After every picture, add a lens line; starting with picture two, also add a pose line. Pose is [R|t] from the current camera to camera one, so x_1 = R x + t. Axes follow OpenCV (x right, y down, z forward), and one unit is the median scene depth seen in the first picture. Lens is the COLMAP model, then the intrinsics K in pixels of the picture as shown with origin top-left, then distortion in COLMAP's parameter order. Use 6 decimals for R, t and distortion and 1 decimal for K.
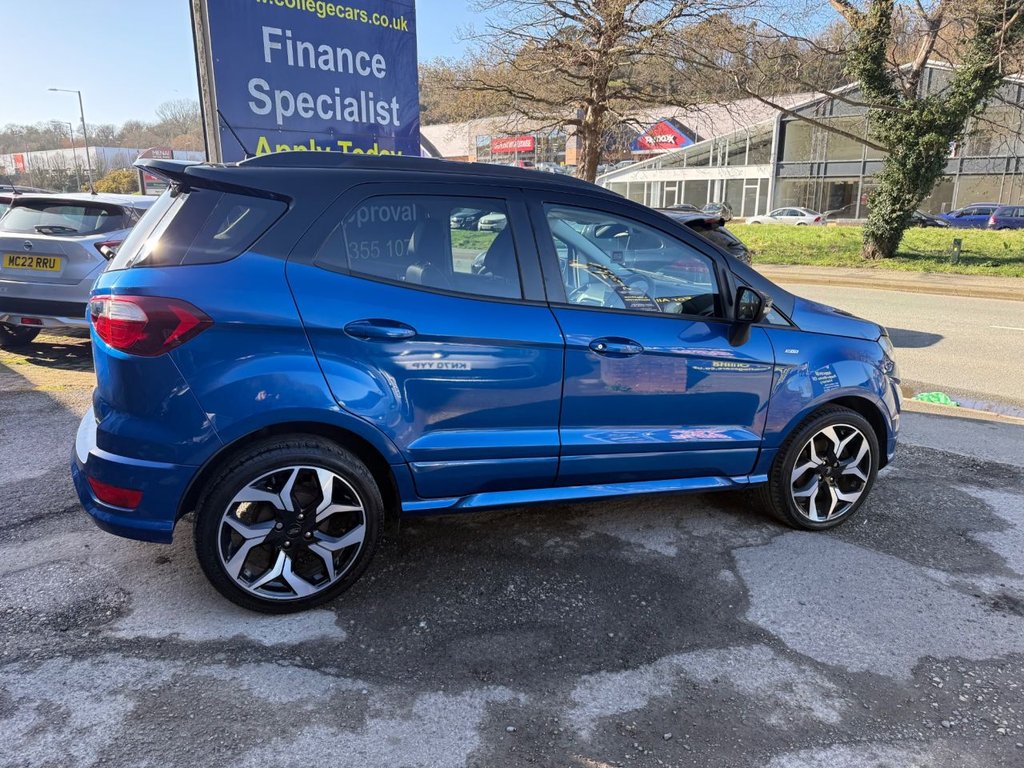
lens RADIAL K [[724.2, 0, 514.4], [0, 724.2, 382.6], [0, 0, 1]] dist [0.018932, -0.025523]
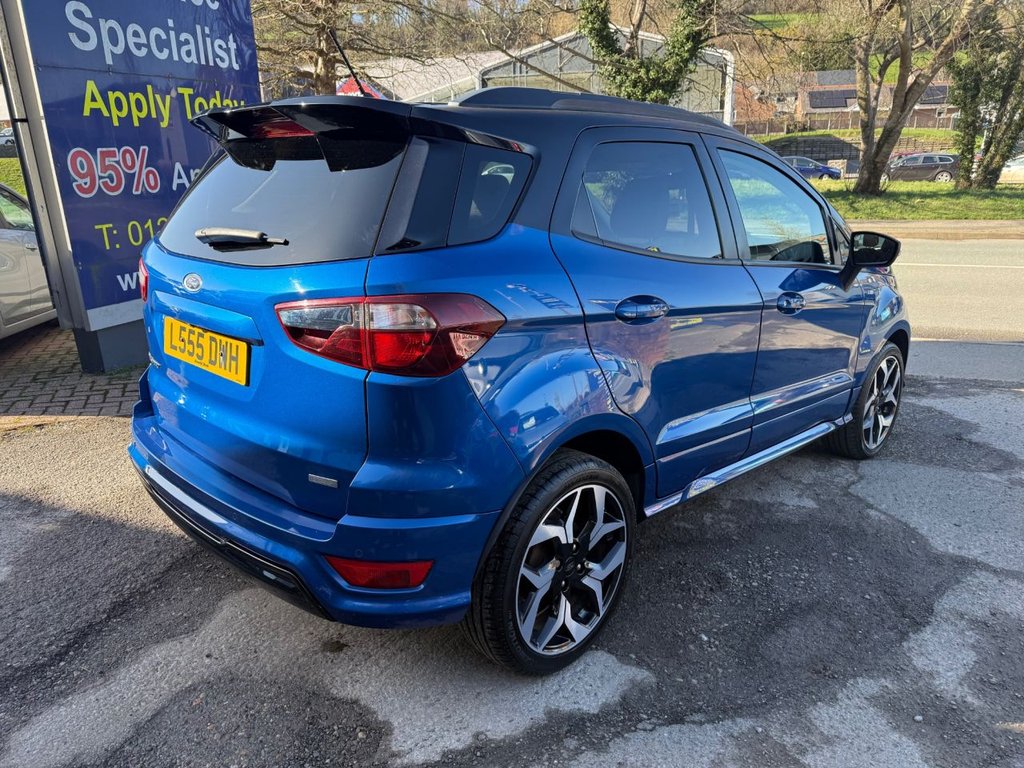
lens RADIAL K [[728.8, 0, 511.2], [0, 728.8, 385.1], [0, 0, 1]] dist [0.017770, -0.025001]
pose [[0.920825, -0.137284, 0.365013, -0.265557], [0.117806, 0.990183, 0.075224, -0.027220], [-0.371756, -0.026268, 0.927959, 0.115735]]
